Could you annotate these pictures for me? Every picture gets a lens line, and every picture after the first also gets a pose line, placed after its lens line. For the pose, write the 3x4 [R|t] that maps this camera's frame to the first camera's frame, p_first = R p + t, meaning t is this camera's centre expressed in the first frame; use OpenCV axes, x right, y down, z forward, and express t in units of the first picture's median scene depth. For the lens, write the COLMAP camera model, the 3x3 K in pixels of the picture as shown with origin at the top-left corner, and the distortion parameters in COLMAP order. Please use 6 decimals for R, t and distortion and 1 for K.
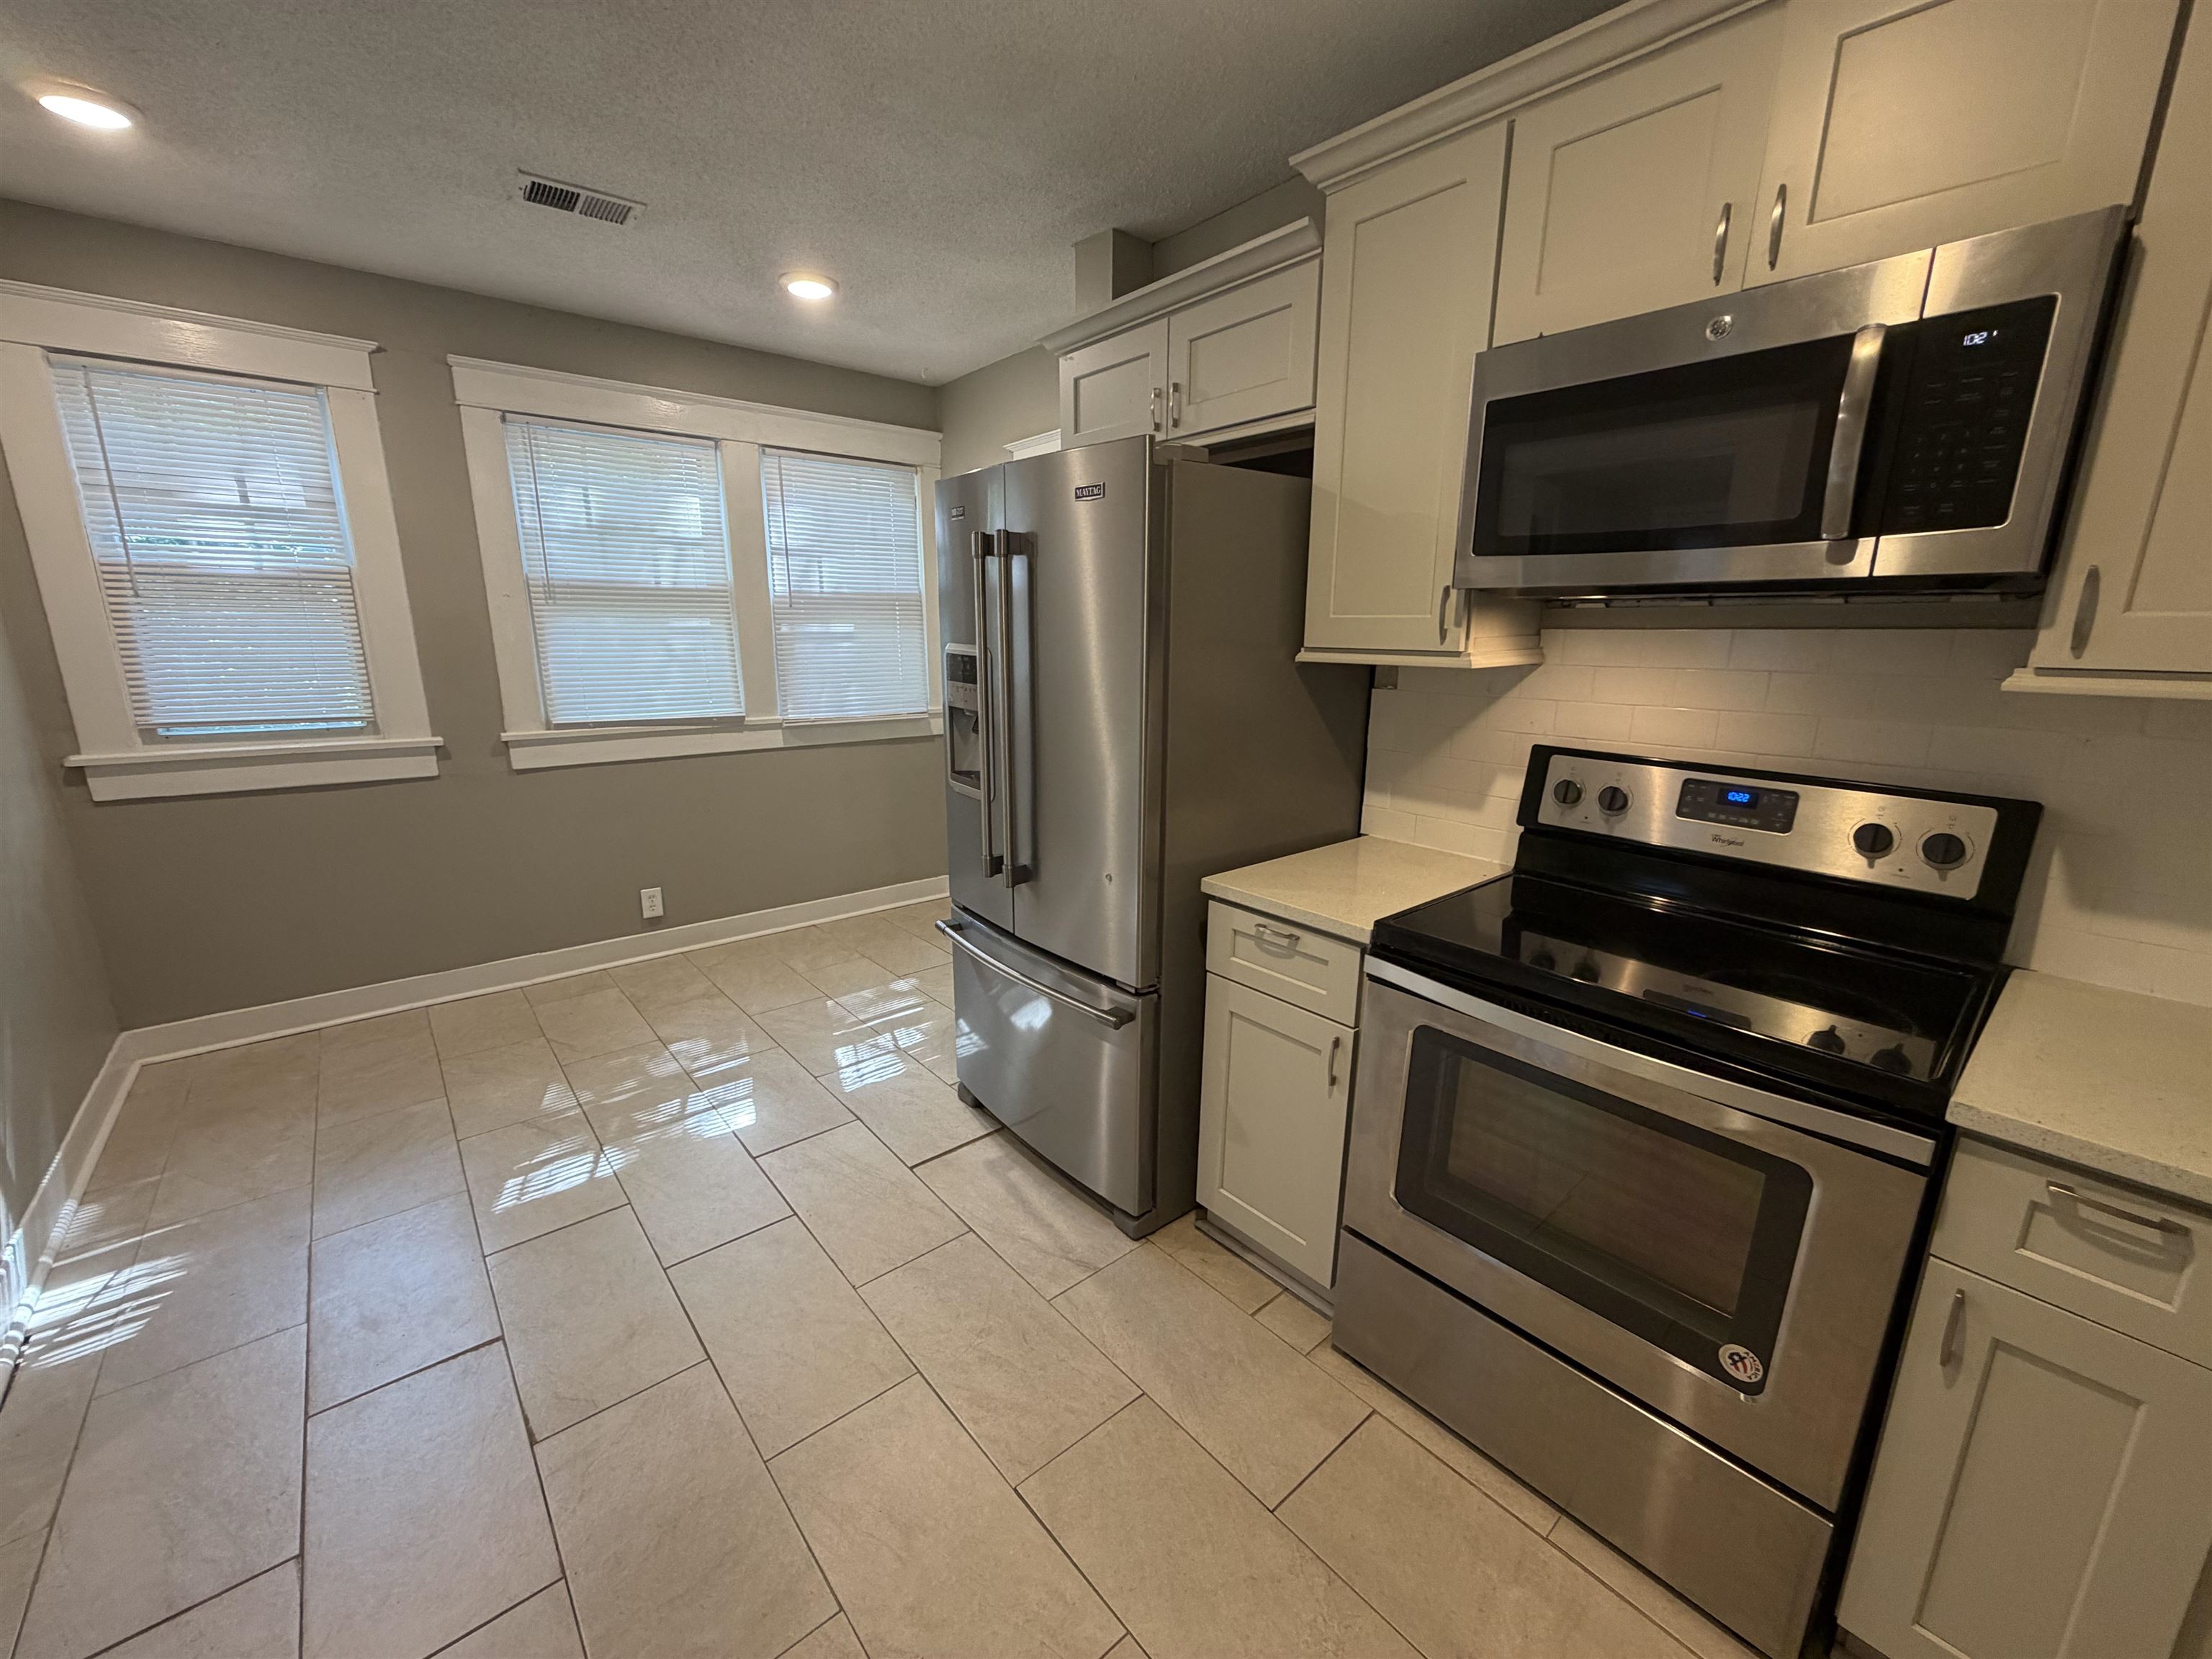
lens RADIAL K [[884.1, 0, 1098.7], [0, 884.1, 830.2], [0, 0, 1]] dist [0.000703, -0.000759]
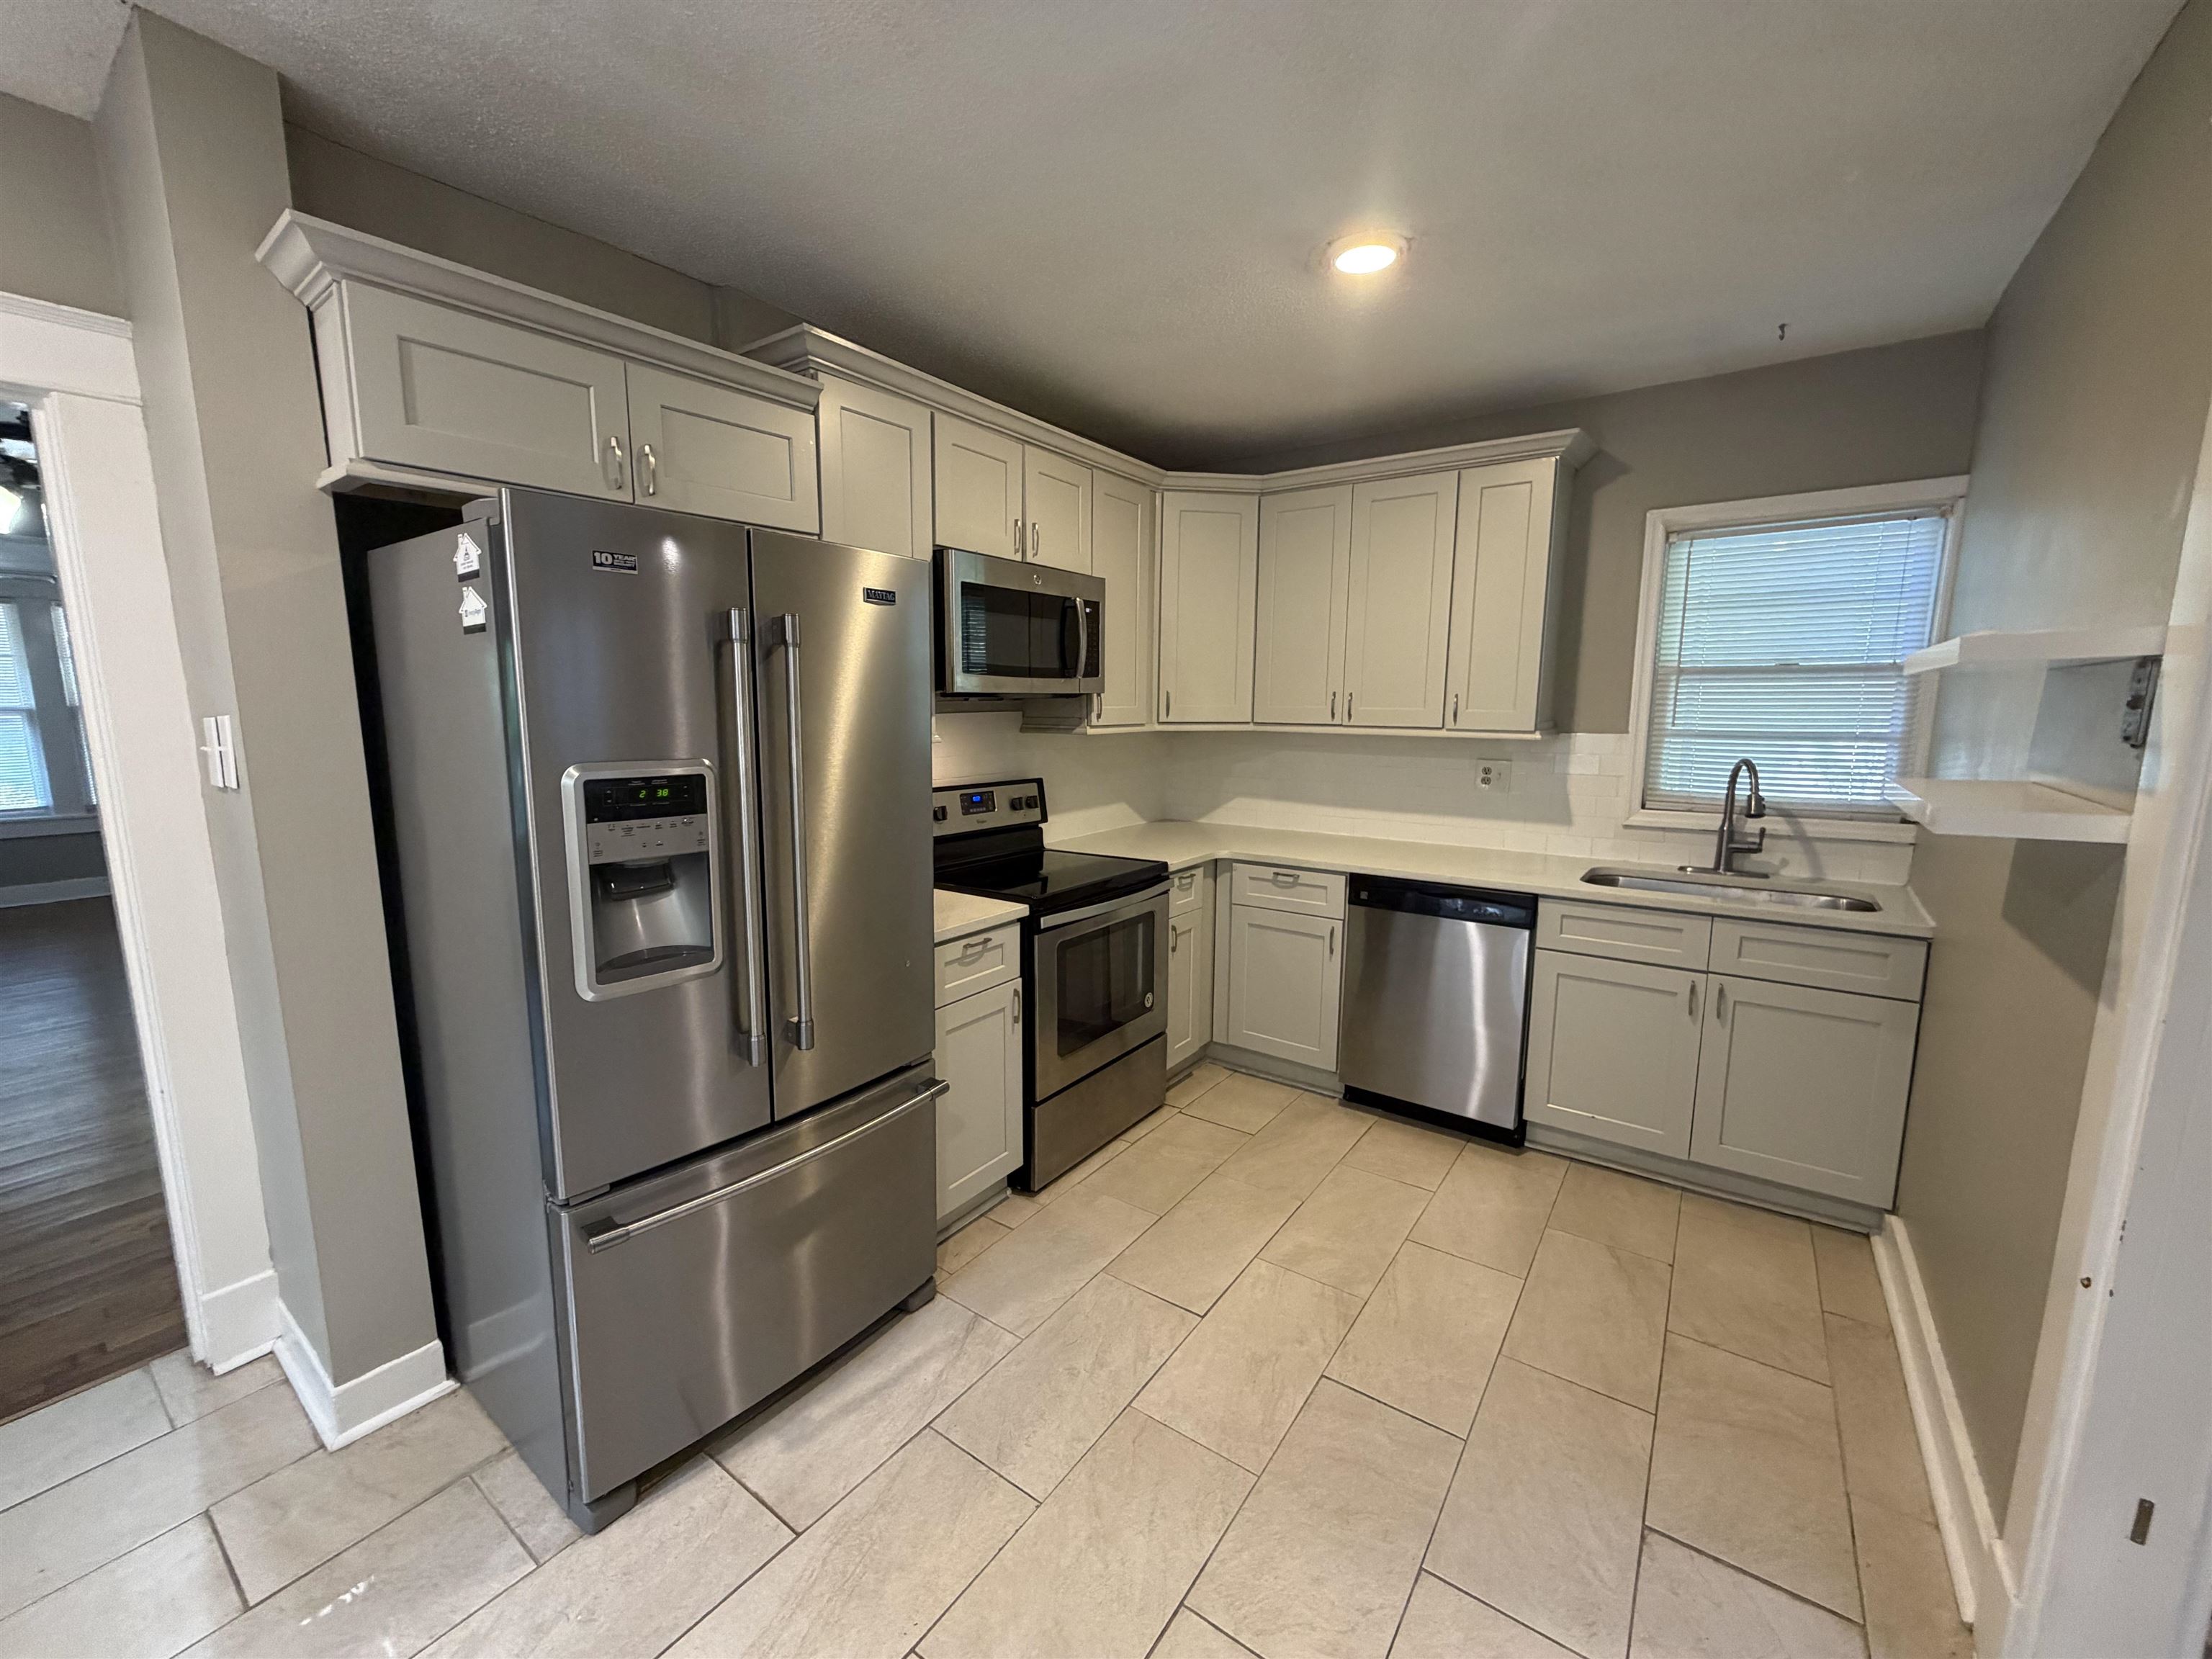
lens RADIAL K [[884.1, 0, 1097.0], [0, 884.1, 831.7], [0, 0, 1]] dist [0.000703, -0.000759]
pose [[-0.238897, -0.153871, 0.958776, -1.142205], [0.212922, 0.955036, 0.206324, -0.295163], [-0.947413, 0.253435, -0.195393, 1.087889]]
